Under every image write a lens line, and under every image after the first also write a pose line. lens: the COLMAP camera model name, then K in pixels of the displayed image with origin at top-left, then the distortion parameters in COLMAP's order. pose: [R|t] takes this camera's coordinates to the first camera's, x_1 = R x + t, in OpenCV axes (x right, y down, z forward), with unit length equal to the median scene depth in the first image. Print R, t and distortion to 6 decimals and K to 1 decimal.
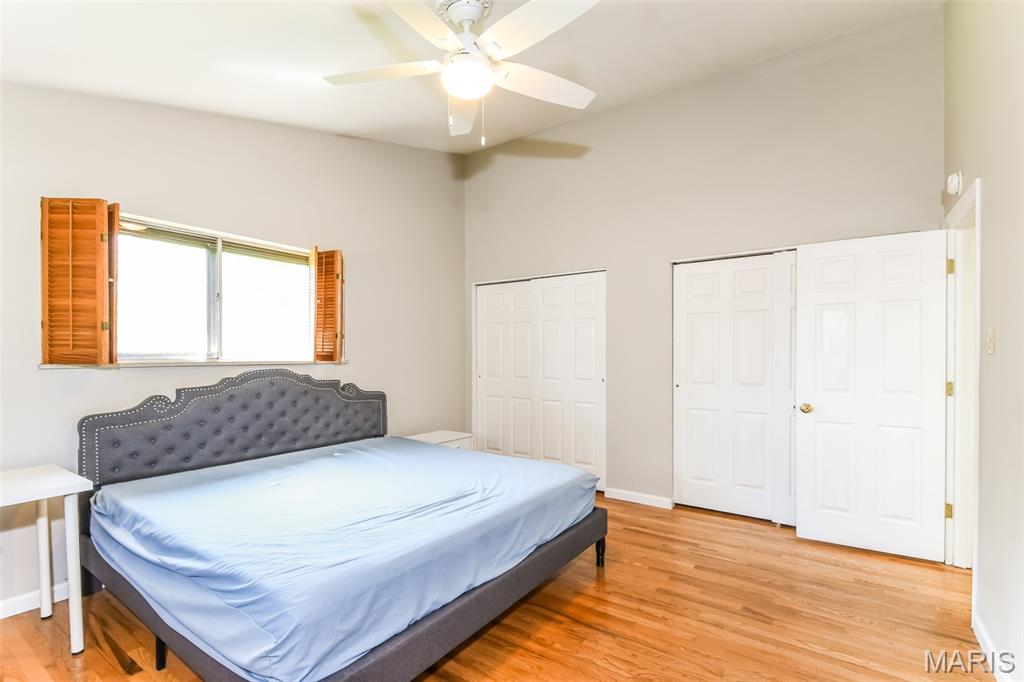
lens RADIAL K [[471.1, 0, 510.5], [0, 471.1, 353.1], [0, 0, 1]] dist [0.022109, 0.000016]
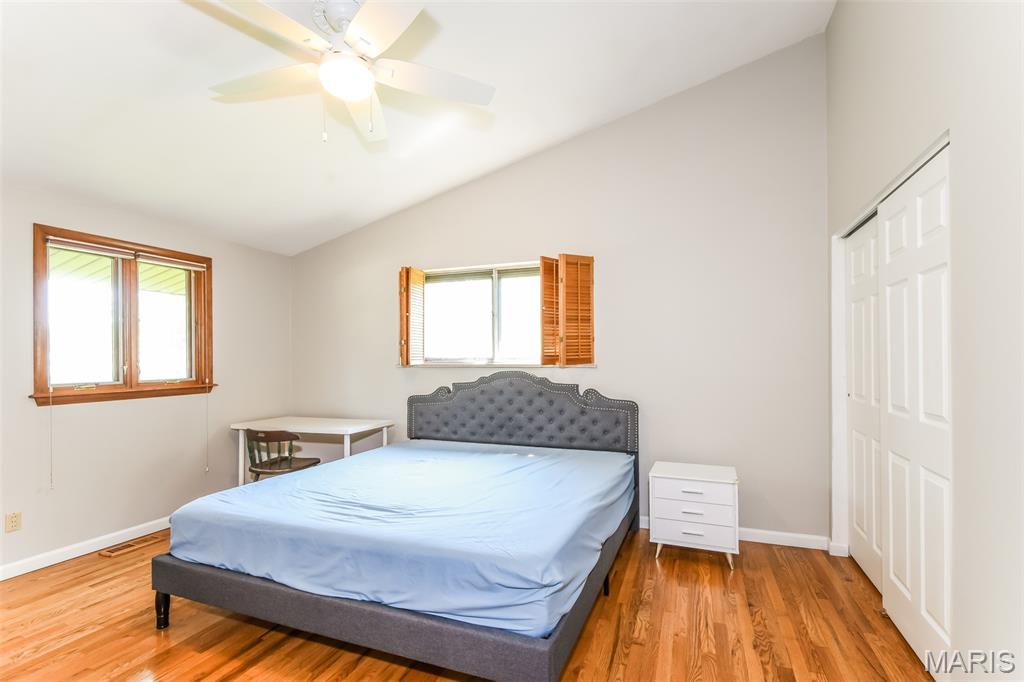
lens RADIAL K [[471.1, 0, 510.5], [0, 471.1, 353.1], [0, 0, 1]] dist [0.022109, 0.000016]
pose [[0.242355, -0.009371, -0.970142, 0.658835], [0.006639, 0.999946, -0.008000, -0.001359], [0.970165, -0.004502, 0.242404, 0.759410]]
